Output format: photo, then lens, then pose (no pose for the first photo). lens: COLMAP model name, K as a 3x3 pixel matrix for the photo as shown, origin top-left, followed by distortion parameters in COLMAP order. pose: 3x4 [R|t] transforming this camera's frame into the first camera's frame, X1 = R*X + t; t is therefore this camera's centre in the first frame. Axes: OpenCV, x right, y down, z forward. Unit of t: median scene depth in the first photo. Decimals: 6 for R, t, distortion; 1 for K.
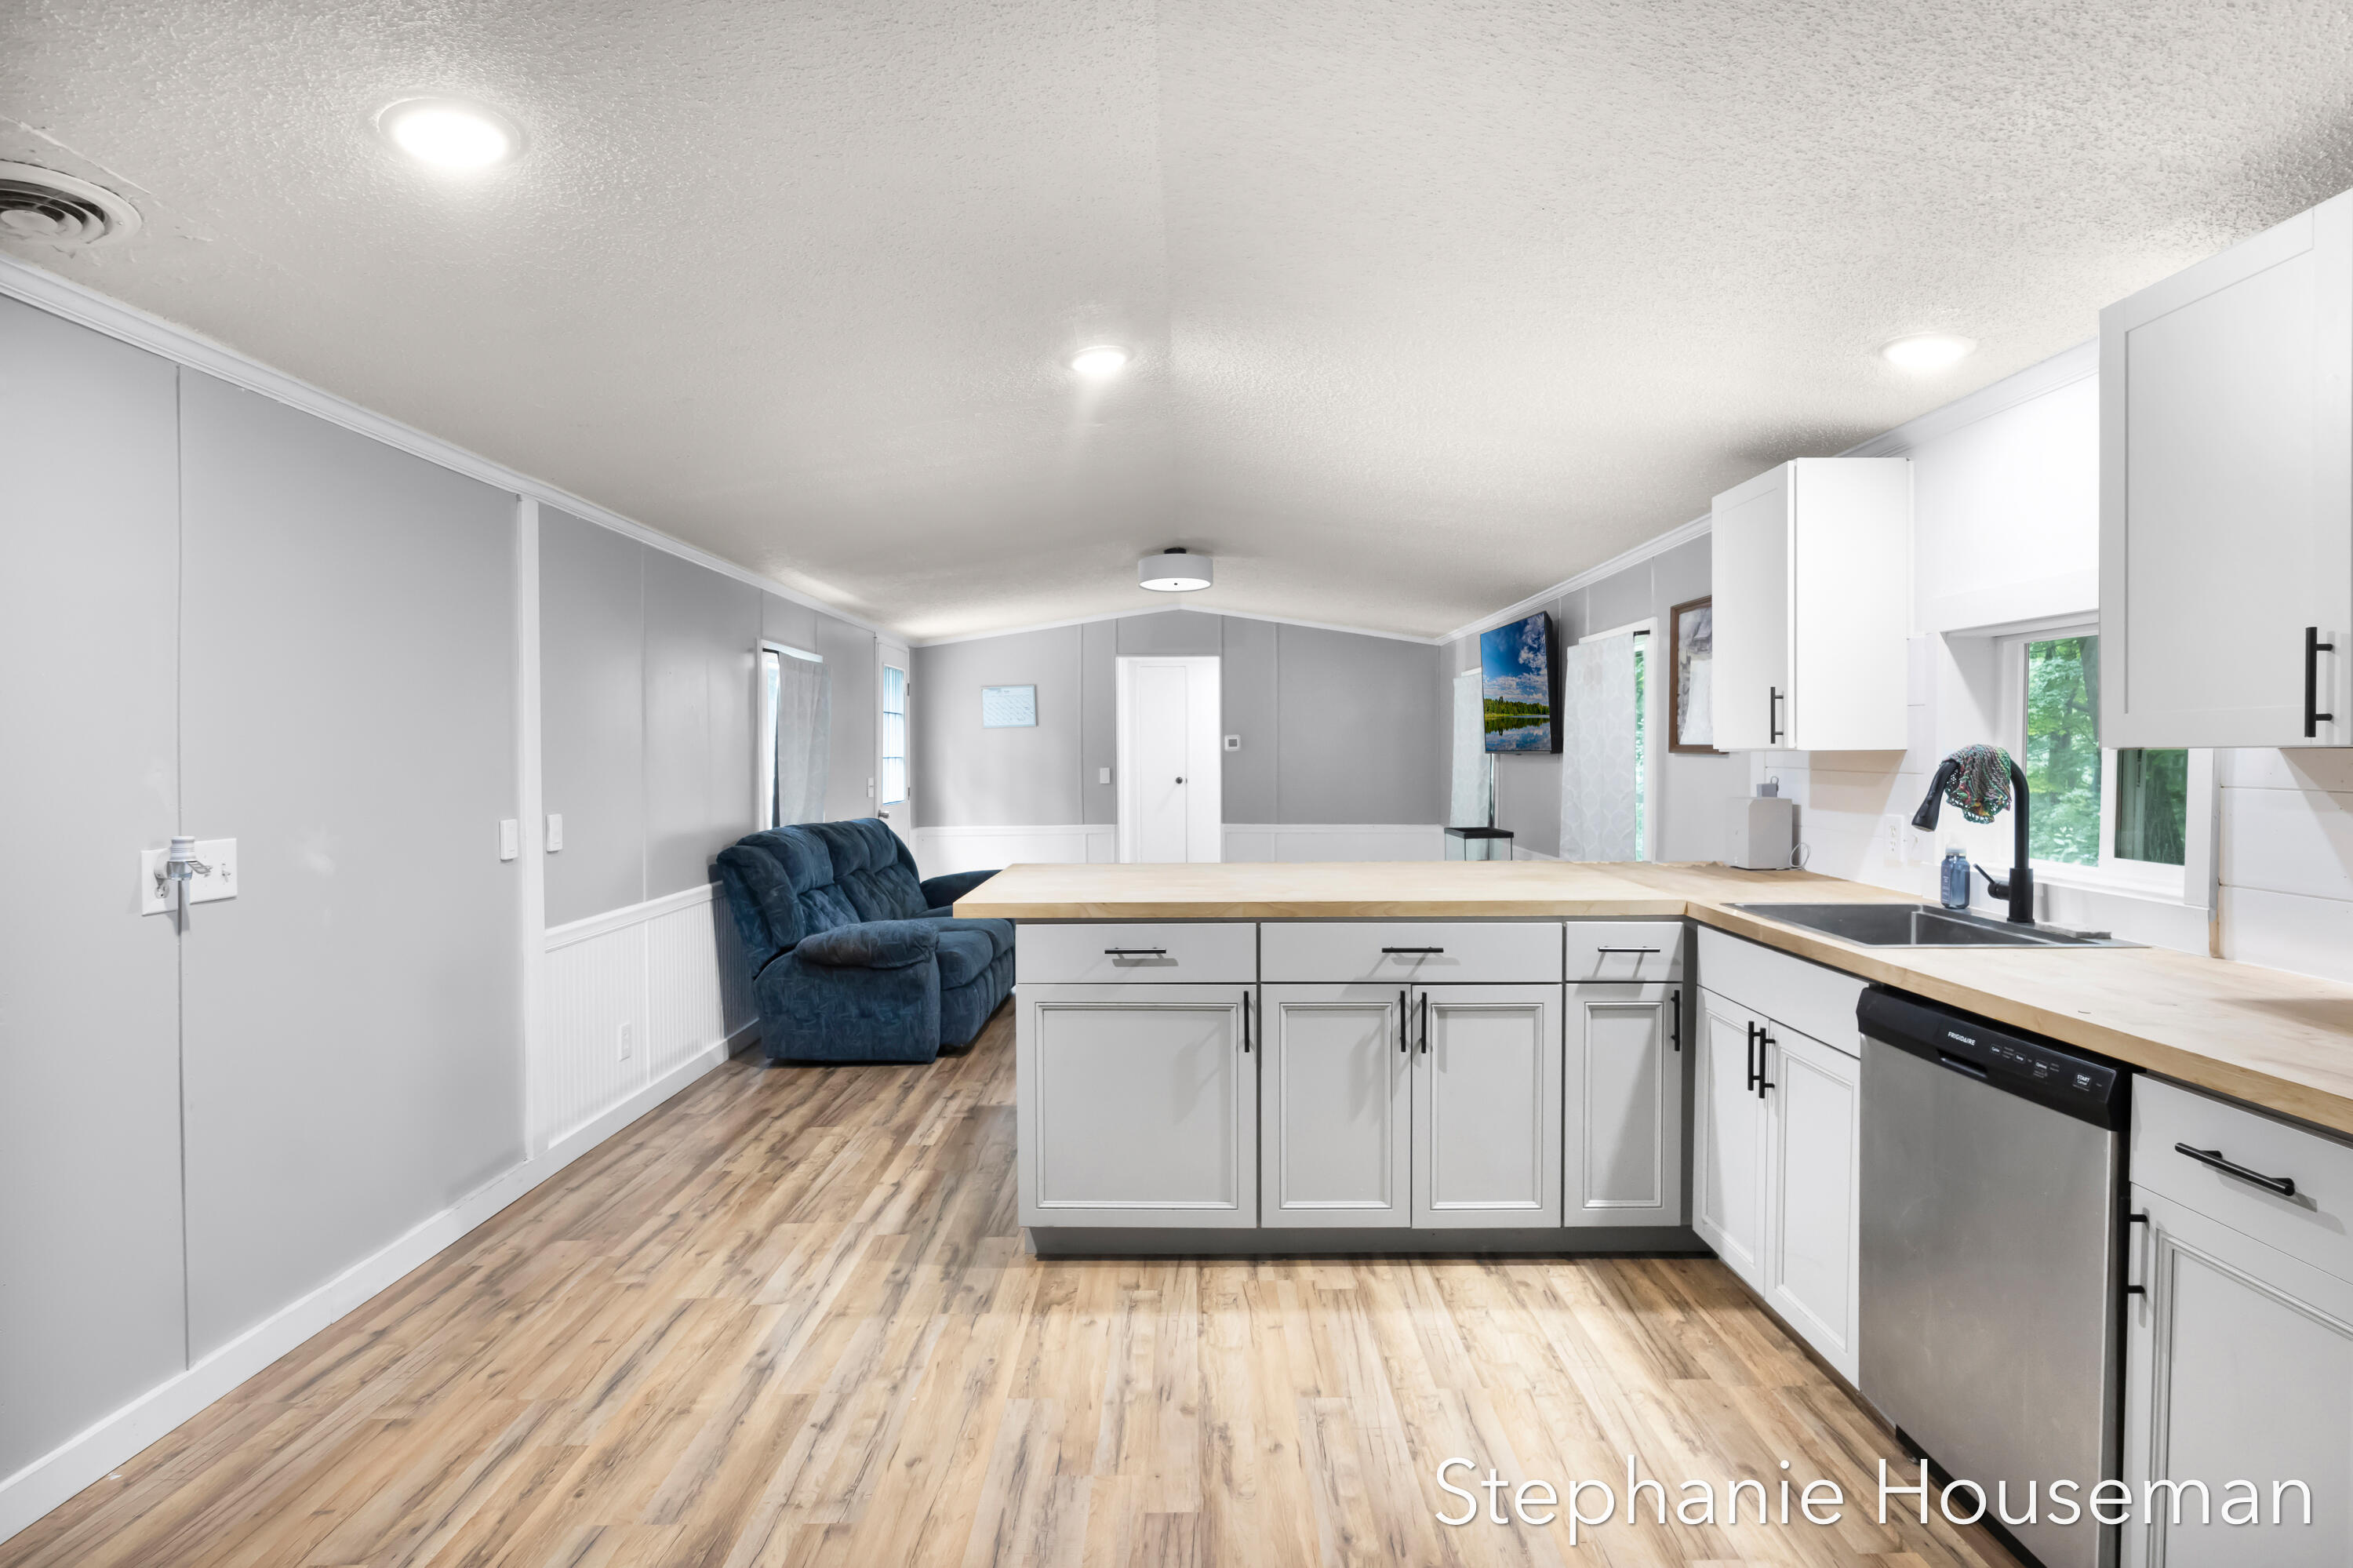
lens RADIAL K [[1209.3, 0, 1186.5], [0, 1209.3, 776.0], [0, 0, 1]] dist [-0.004521, -0.000045]
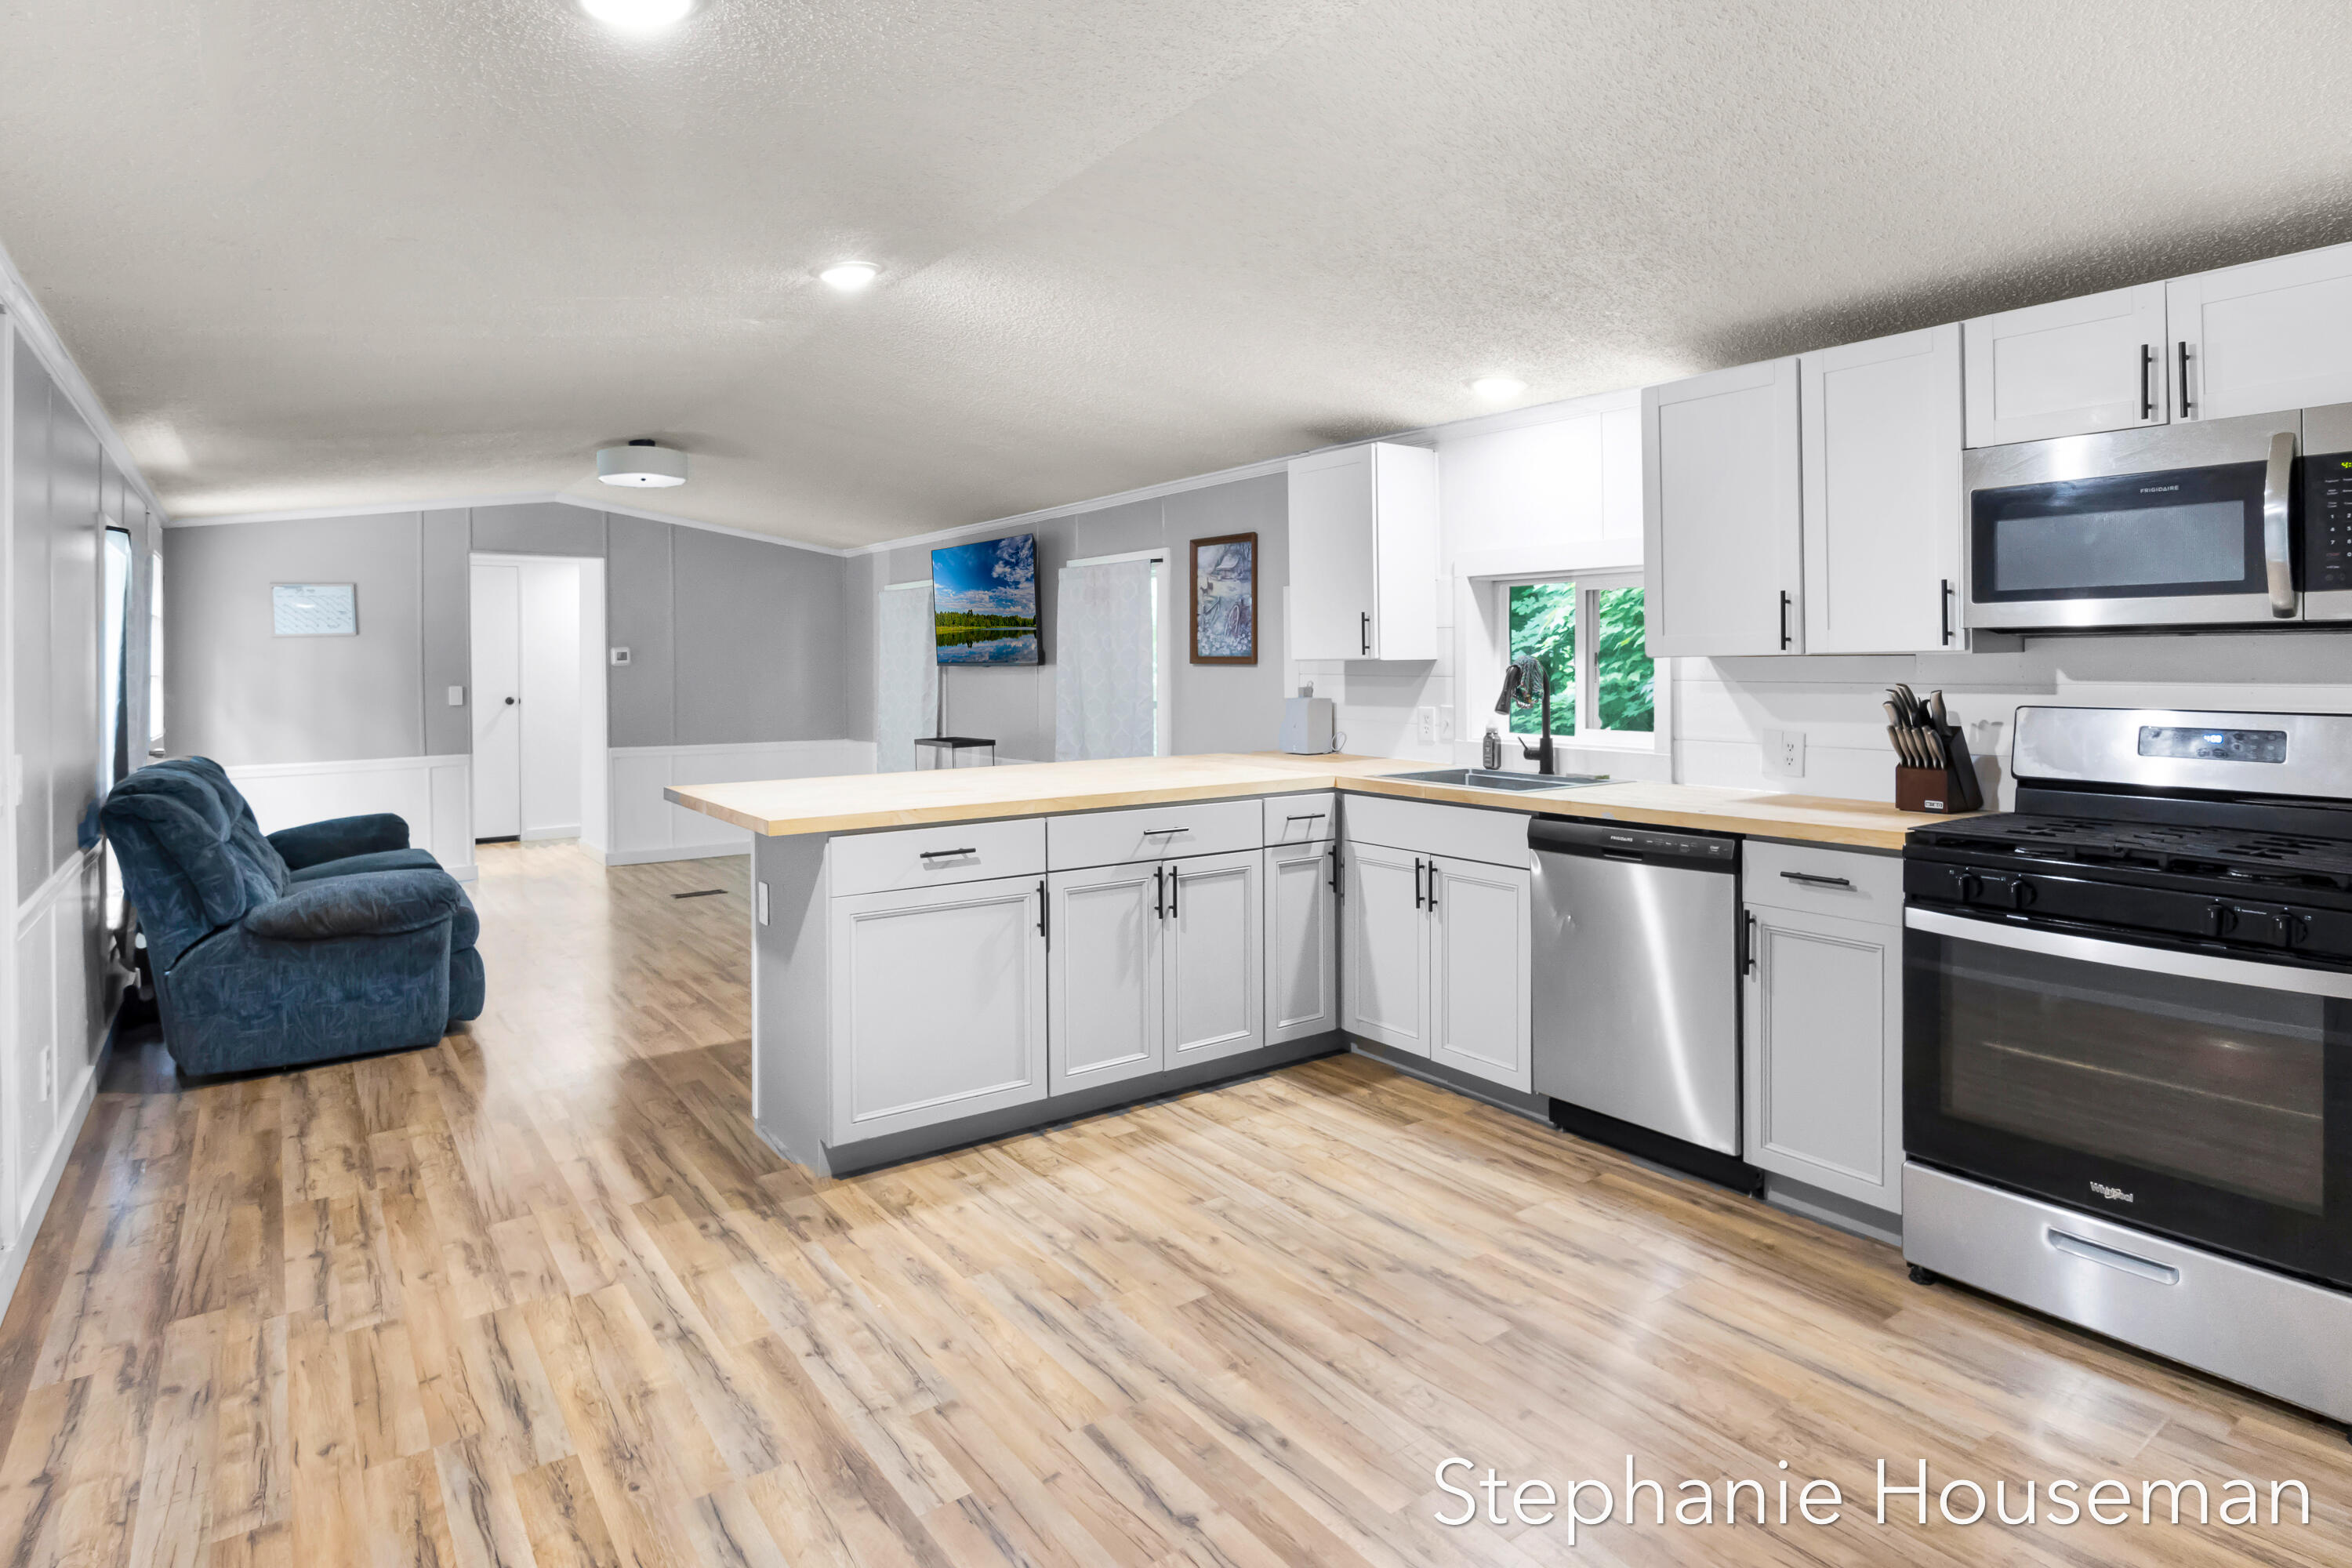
lens RADIAL K [[1296.7, 0, 1183.8], [0, 1296.7, 657.1], [0, 0, 1]] dist [0.001681, -0.001792]
pose [[0.805201, -0.000444, 0.593001, -0.539357], [0.016807, 0.999615, -0.022073, 0.003712], [-0.592763, 0.027740, 0.804899, -0.027656]]
